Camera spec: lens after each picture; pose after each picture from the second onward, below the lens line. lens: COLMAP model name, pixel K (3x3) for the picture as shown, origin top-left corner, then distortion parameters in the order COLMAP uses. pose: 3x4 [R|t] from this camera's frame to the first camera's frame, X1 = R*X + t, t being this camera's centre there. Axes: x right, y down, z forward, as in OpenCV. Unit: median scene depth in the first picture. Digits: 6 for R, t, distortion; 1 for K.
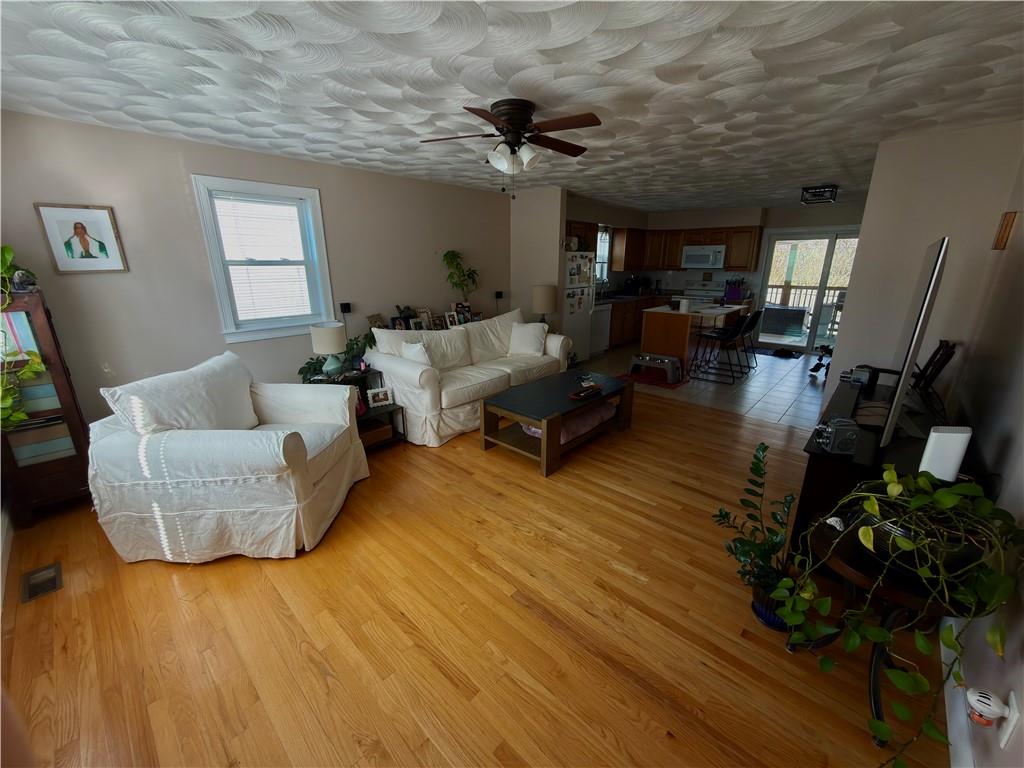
lens RADIAL K [[404.8, 0, 516.7], [0, 404.8, 386.0], [0, 0, 1]] dist [-0.002208, -0.000169]
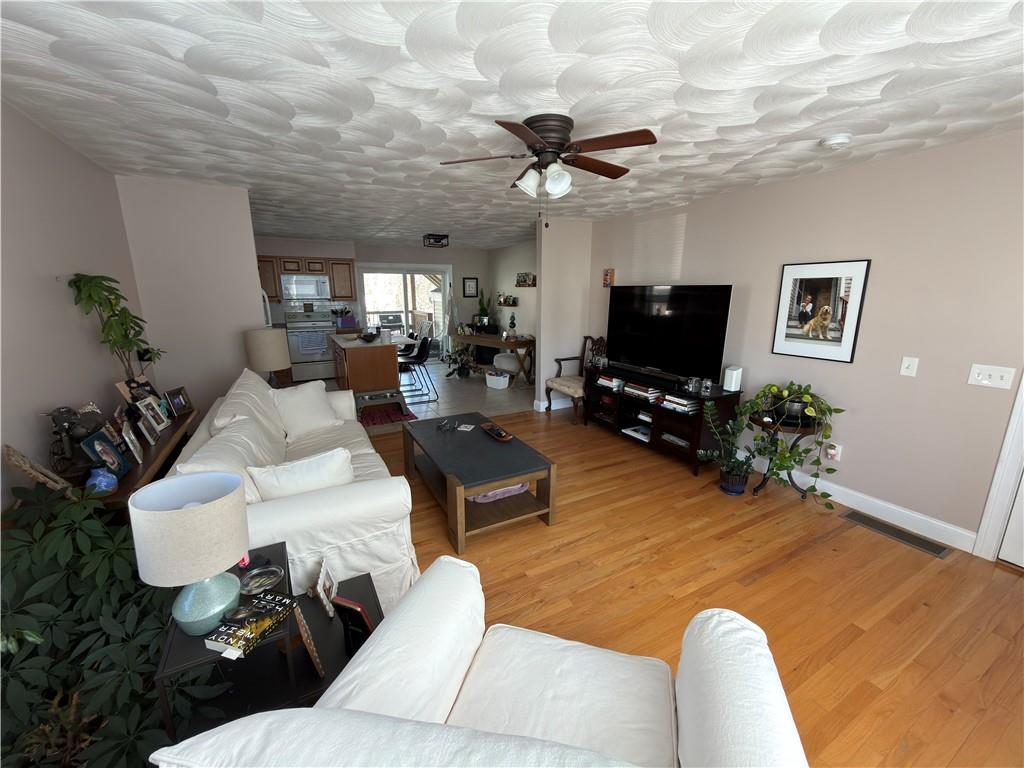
lens RADIAL K [[404.8, 0, 511.0], [0, 404.8, 382.7], [0, 0, 1]] dist [-0.002208, -0.000169]
pose [[0.327193, -0.209774, 0.921379, -0.305000], [0.274661, 0.954064, 0.119680, -0.090960], [-0.904160, 0.213909, 0.369780, 0.276750]]
